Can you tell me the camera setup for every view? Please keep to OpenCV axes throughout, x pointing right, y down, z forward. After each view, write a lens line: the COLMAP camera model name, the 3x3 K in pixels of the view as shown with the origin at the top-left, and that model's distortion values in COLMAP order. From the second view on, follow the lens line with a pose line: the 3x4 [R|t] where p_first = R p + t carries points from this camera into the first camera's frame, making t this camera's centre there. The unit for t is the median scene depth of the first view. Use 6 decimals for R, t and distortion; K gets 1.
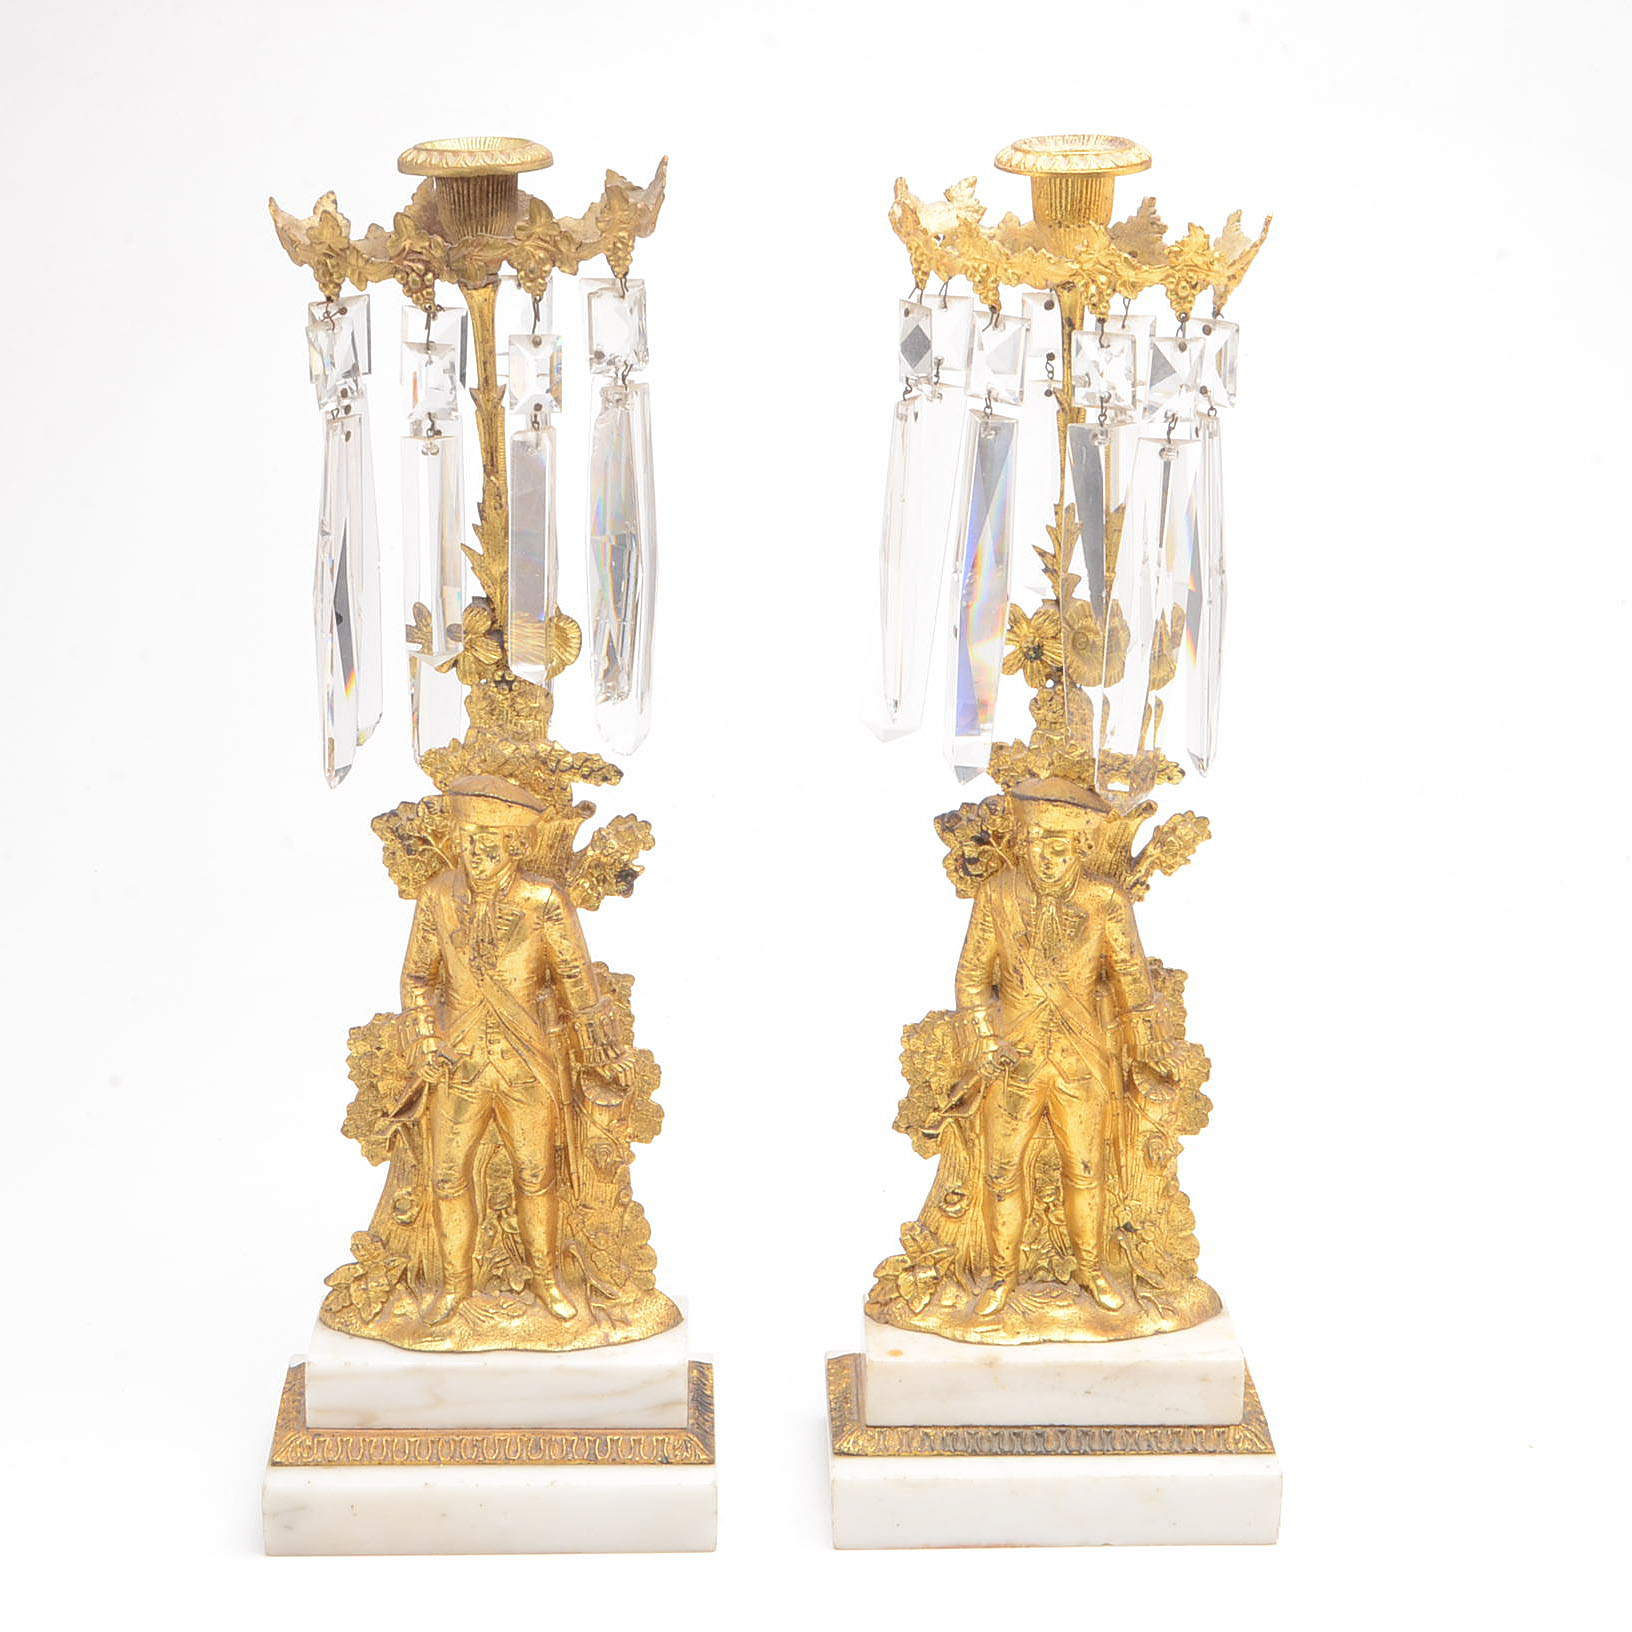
lens RADIAL K [[3776.4, 0, 812.8], [0, 3776.4, 814.4], [0, 0, 1]] dist [-0.040213, 0.000000]
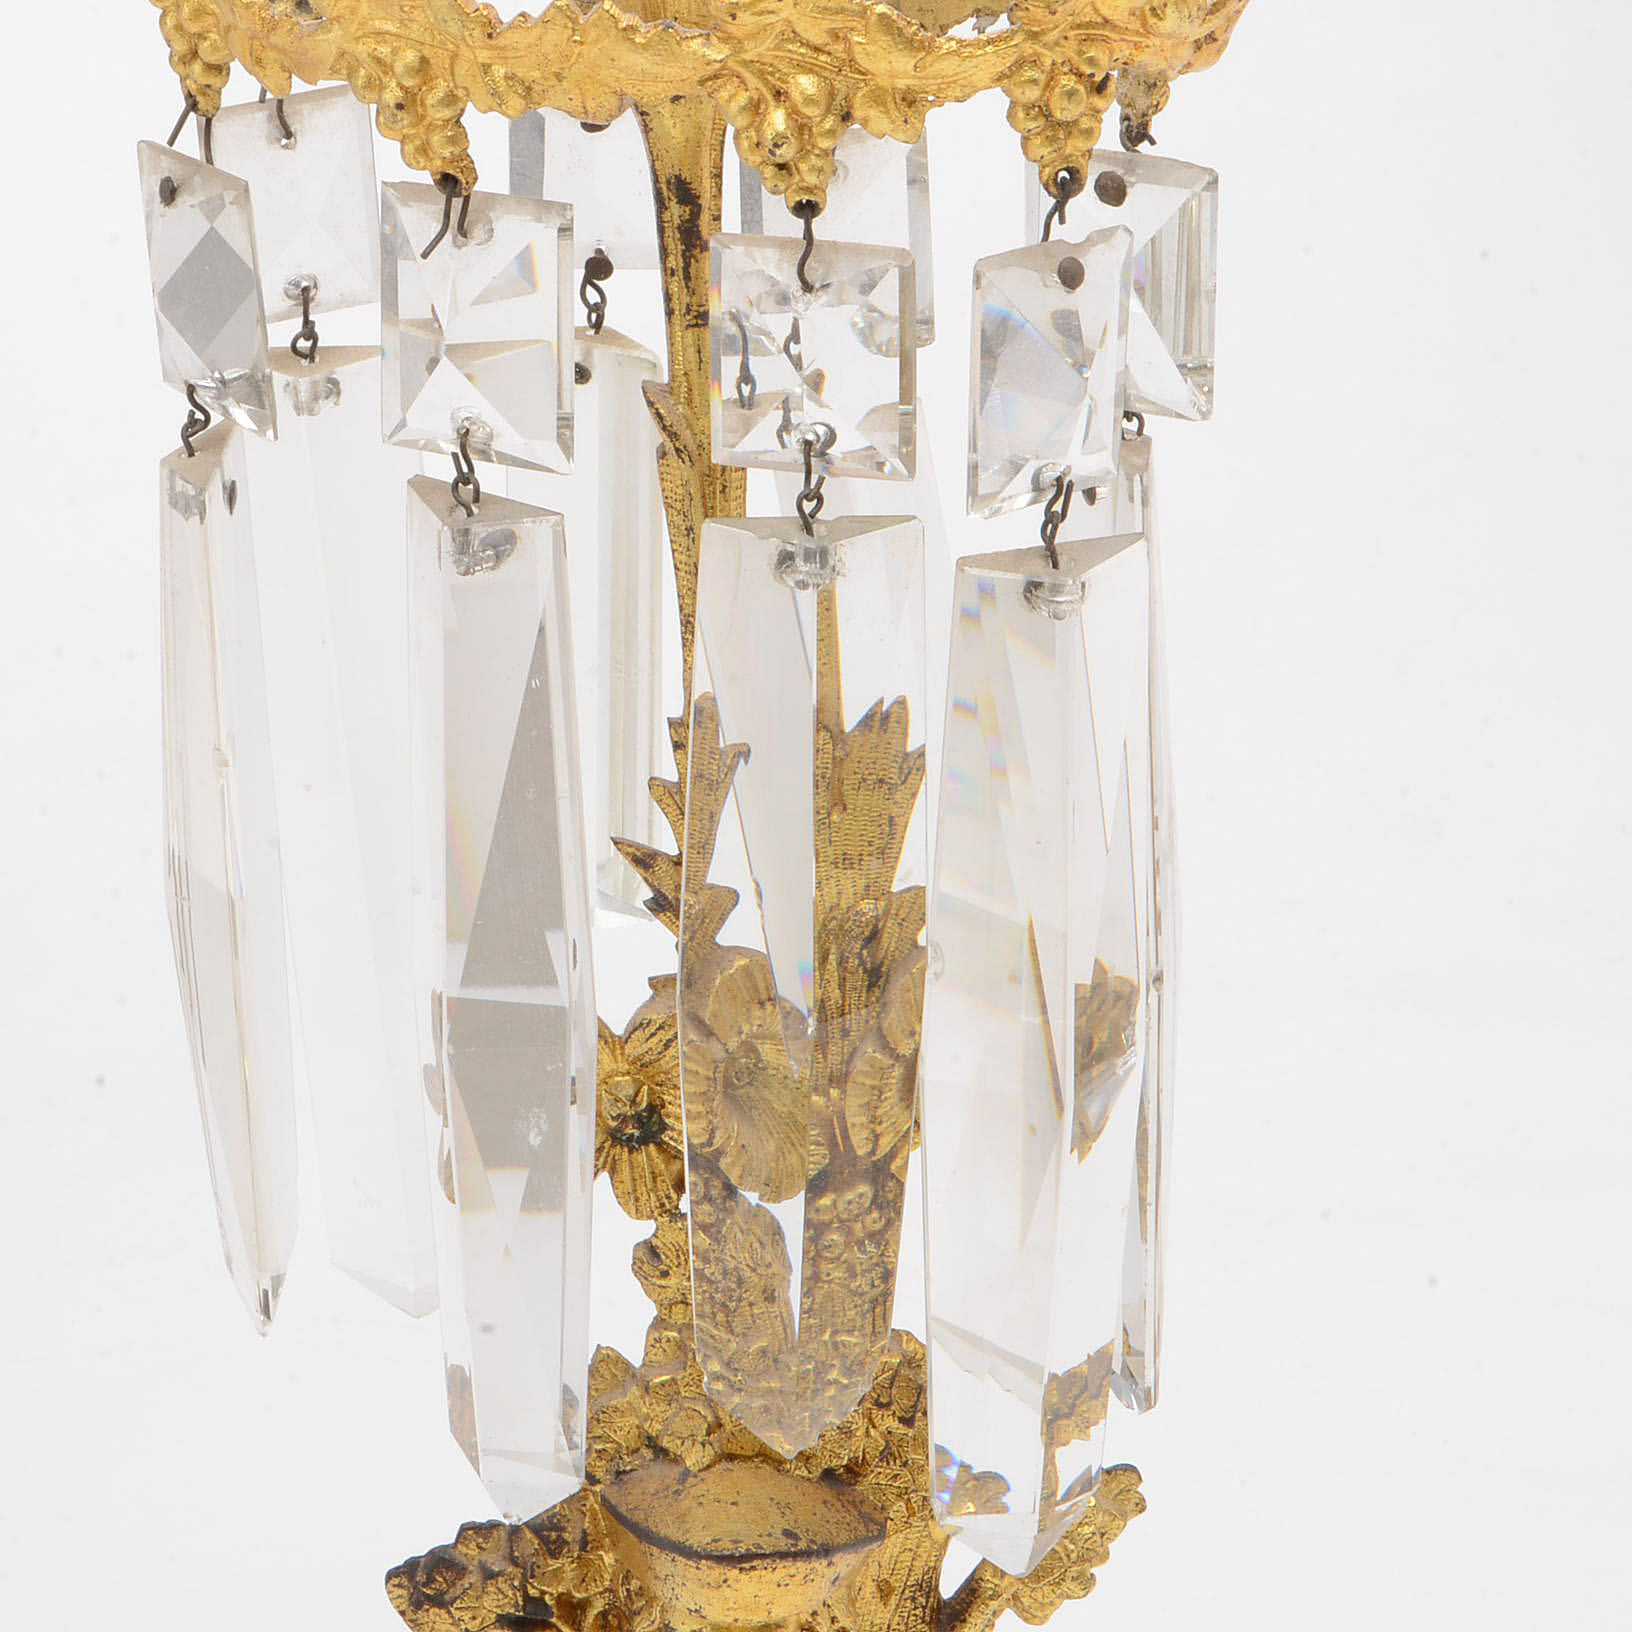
lens RADIAL K [[4703.4, 0, 805.8], [0, 4703.4, 821.1], [0, 0, 1]] dist [0.013319, 0.000000]
pose [[0.980833, -0.109779, 0.160983, 0.007403], [0.087127, 0.986083, 0.141595, -0.125923], [-0.174287, -0.124855, 0.976747, 0.565933]]
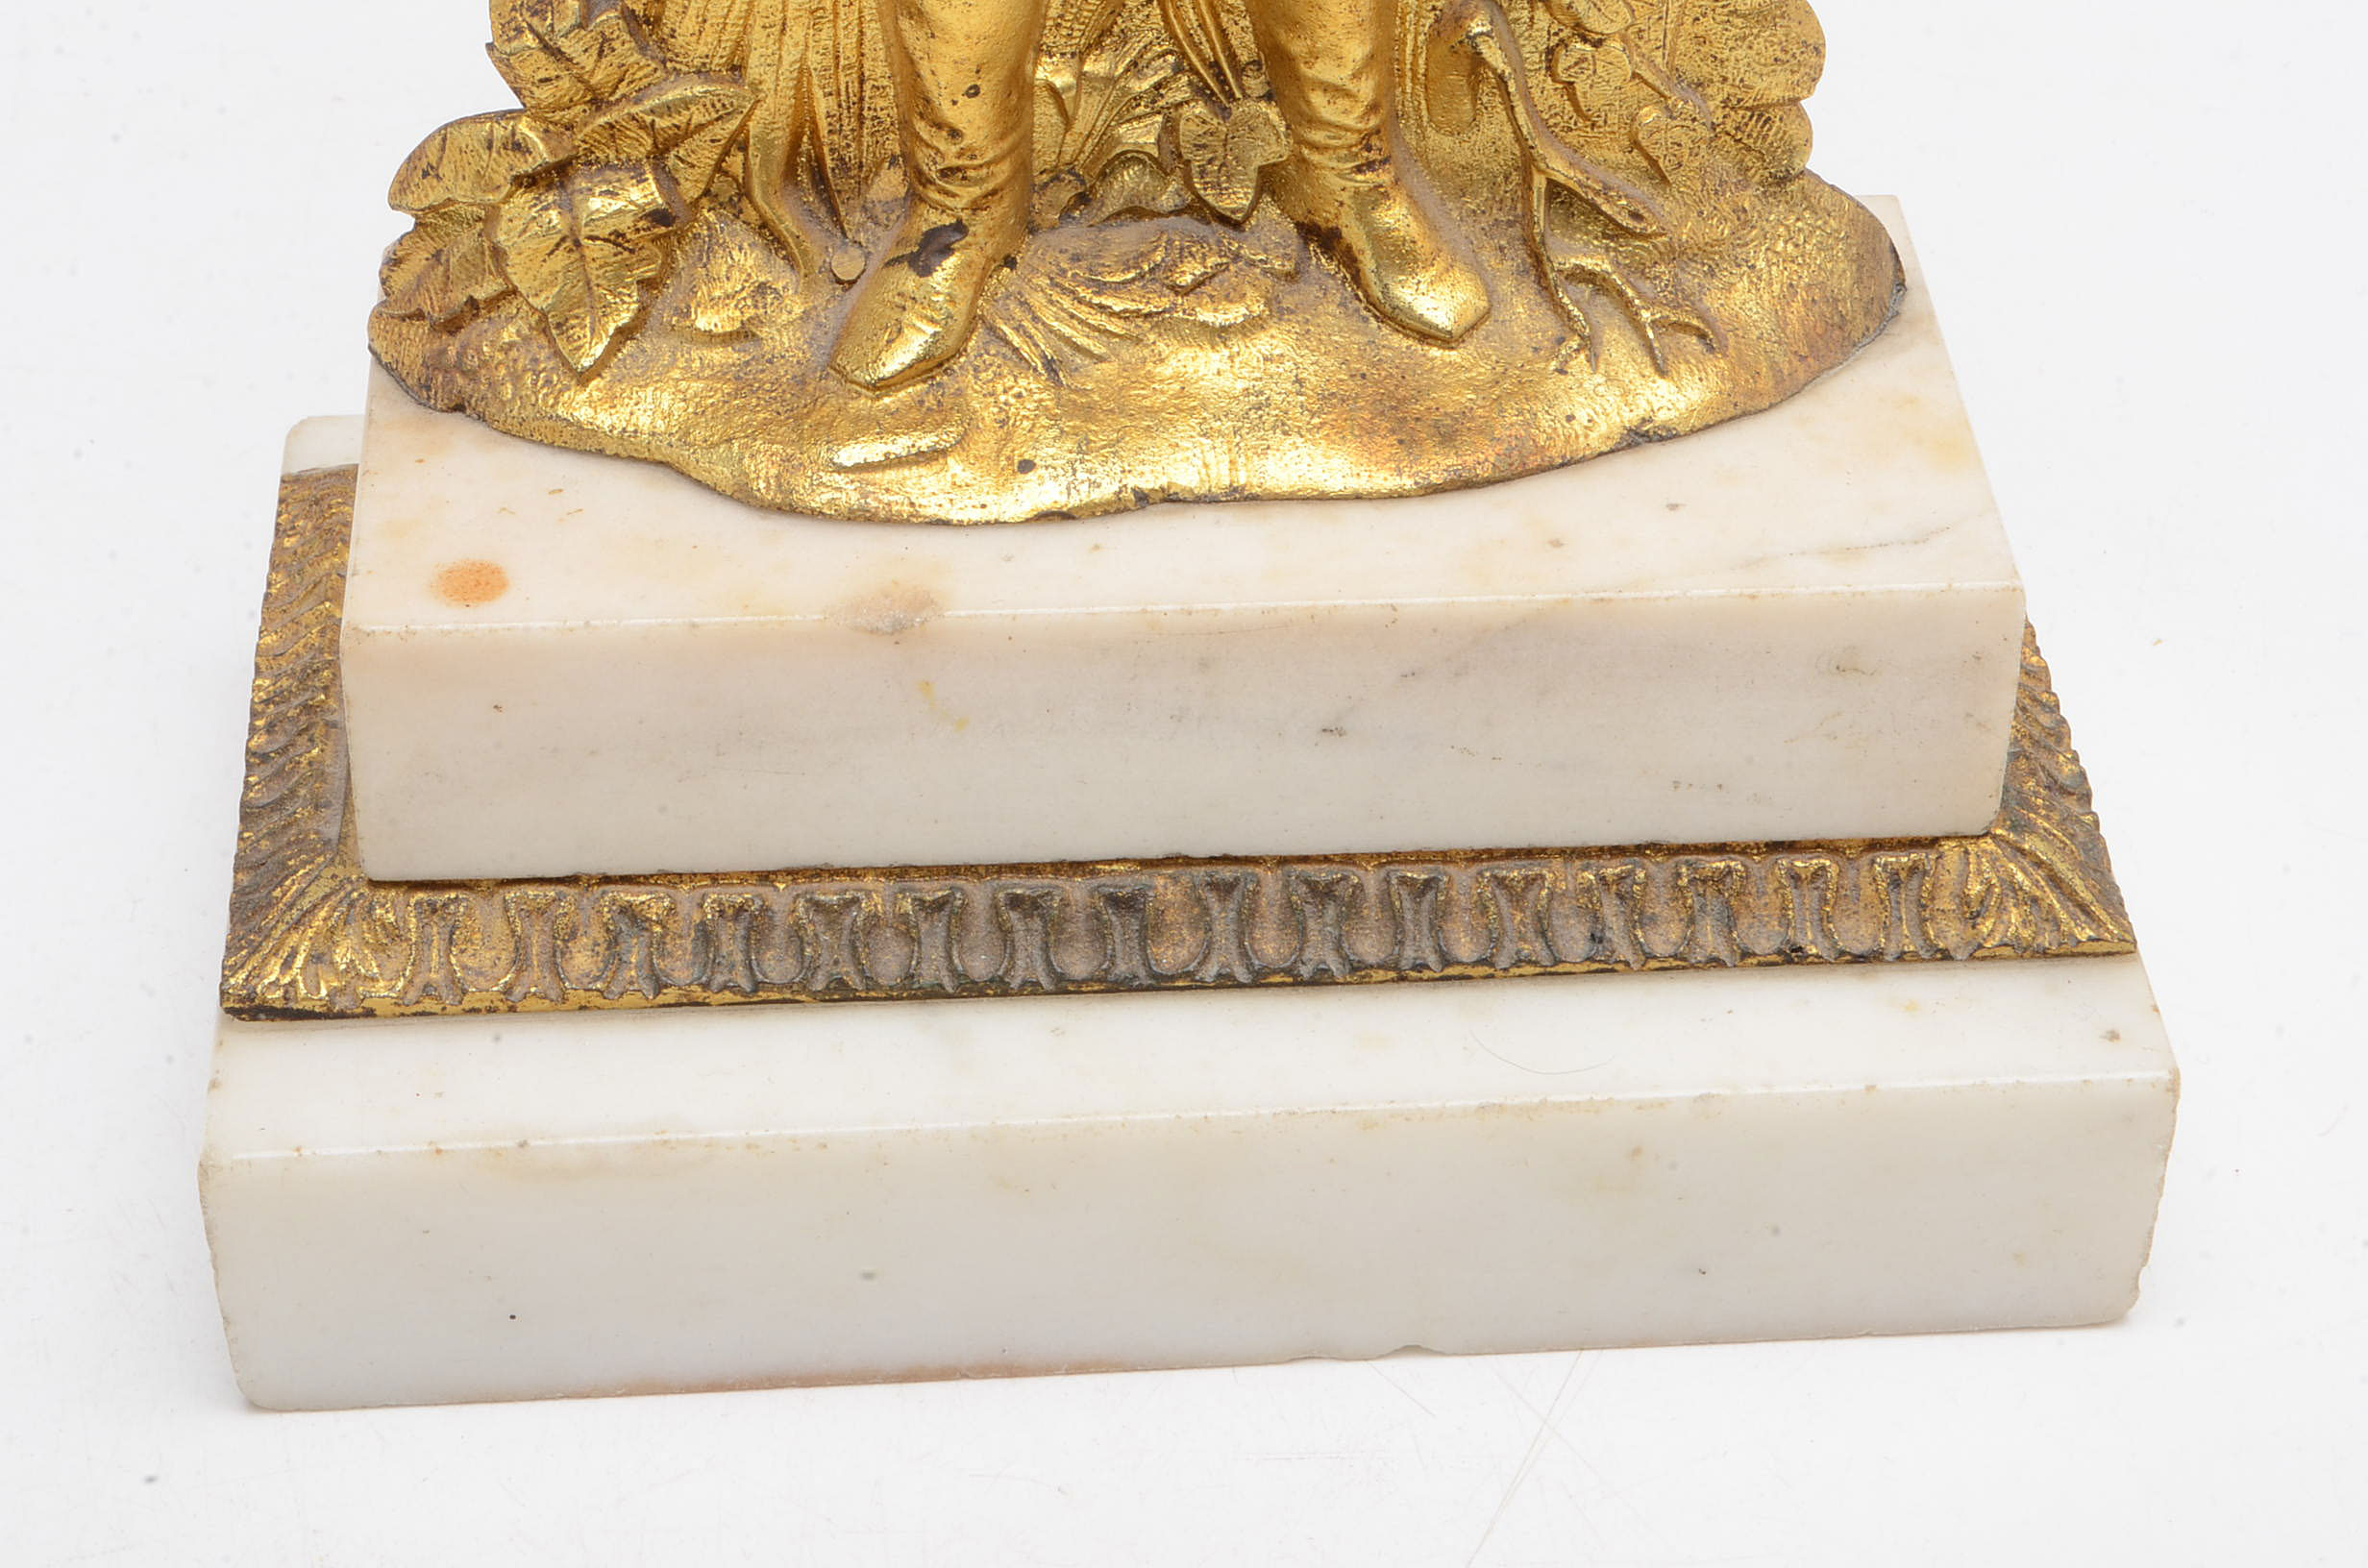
lens RADIAL K [[5162.9, 0, 1185.4], [0, 5162.9, 797.0], [0, 0, 1]] dist [0.027189, 0.000000]
pose [[0.999051, -0.023470, 0.036691, 0.052593], [0.008643, 0.932469, 0.361147, 0.044581], [-0.042690, -0.360487, 0.931787, 0.709990]]
